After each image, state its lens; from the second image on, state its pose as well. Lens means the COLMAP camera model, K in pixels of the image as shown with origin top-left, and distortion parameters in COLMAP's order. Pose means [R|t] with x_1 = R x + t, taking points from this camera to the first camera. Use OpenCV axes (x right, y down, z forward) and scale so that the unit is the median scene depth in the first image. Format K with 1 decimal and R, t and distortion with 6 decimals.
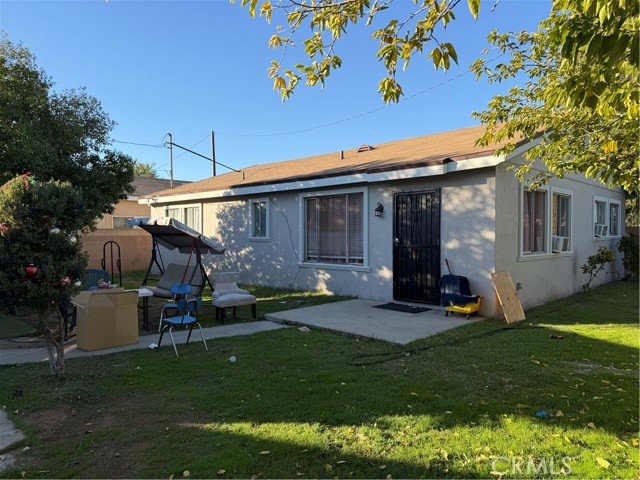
lens RADIAL K [[439.0, 0, 320.2], [0, 439.0, 241.0], [0, 0, 1]] dist [0.004448, 0.000286]
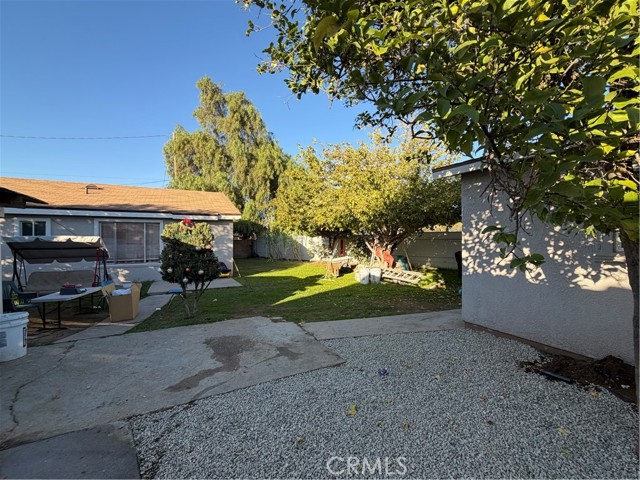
lens RADIAL K [[275.7, 0, 321.3], [0, 275.7, 238.8], [0, 0, 1]] dist [0.000079, 0.000090]
pose [[0.280508, 0.013263, 0.959760, -0.963724], [0.024028, 0.999494, -0.020834, -0.004236], [-0.959551, 0.028905, 0.280048, 0.026232]]
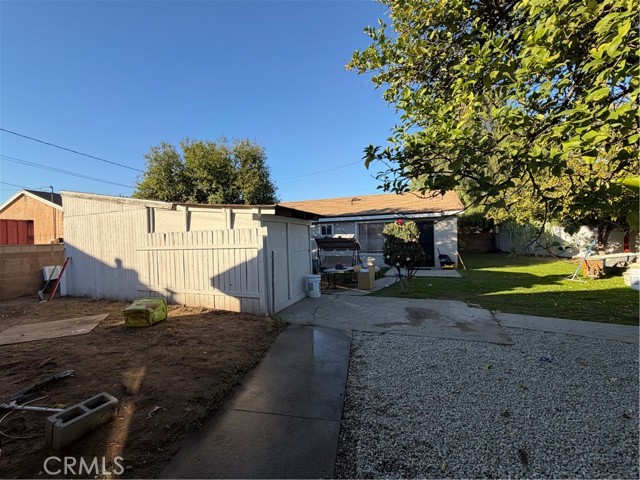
lens RADIAL K [[275.7, 0, 320.9], [0, 275.7, 240.8], [0, 0, 1]] dist [0.000079, 0.000090]
pose [[0.904849, -0.017789, 0.425360, -1.035889], [0.027468, 0.999484, -0.016632, 0.002902], [-0.424845, 0.026733, 0.904871, -0.191422]]
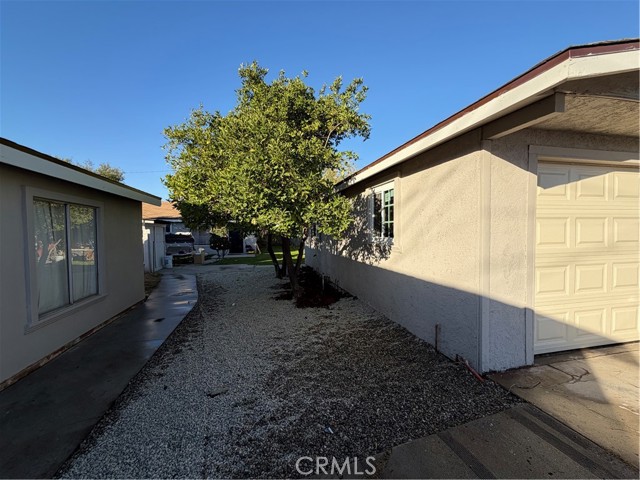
lens RADIAL K [[275.7, 0, 322.0], [0, 275.7, 242.3], [0, 0, 1]] dist [0.000079, 0.000090]
pose [[0.506150, -0.028983, 0.861958, -1.649274], [0.025986, 0.999494, 0.018348, 0.016918], [-0.862054, 0.013112, 0.506647, -1.009306]]
